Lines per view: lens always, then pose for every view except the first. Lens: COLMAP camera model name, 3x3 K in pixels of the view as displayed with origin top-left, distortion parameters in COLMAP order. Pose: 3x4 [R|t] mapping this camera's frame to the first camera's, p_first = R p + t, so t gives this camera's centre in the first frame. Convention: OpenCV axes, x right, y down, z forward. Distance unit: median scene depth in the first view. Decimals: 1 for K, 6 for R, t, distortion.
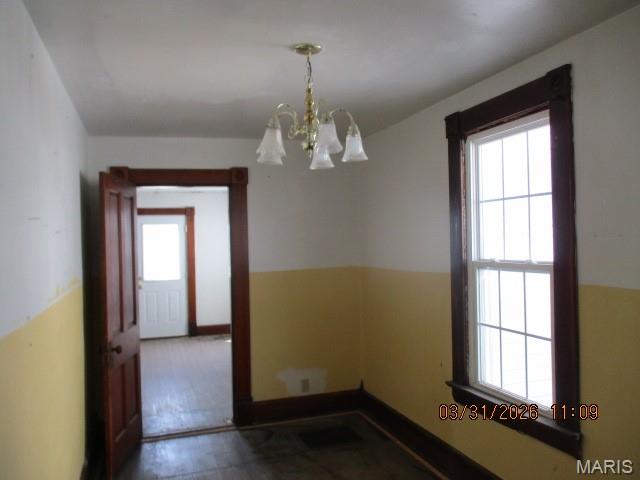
lens RADIAL K [[539.1, 0, 320.6], [0, 539.1, 240.6], [0, 0, 1]] dist [-0.004420, -0.006254]
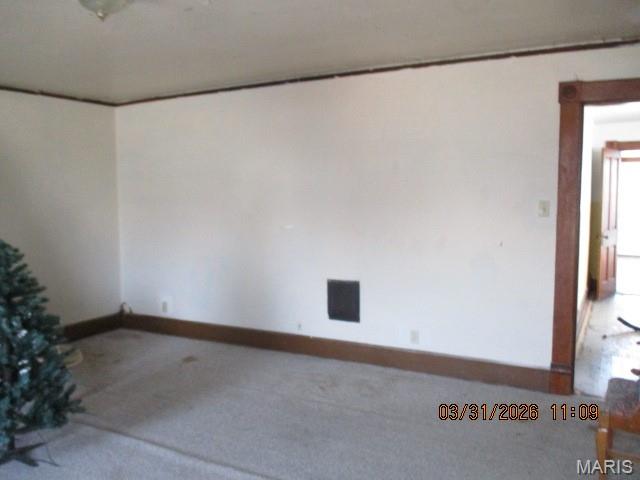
lens RADIAL K [[539.1, 0, 321.1], [0, 539.1, 241.0], [0, 0, 1]] dist [-0.004420, -0.006254]
pose [[0.666152, 0.057291, -0.743613, 0.384295], [-0.021744, 0.998113, 0.057420, 0.126712], [0.745499, -0.022081, 0.666141, -1.066176]]
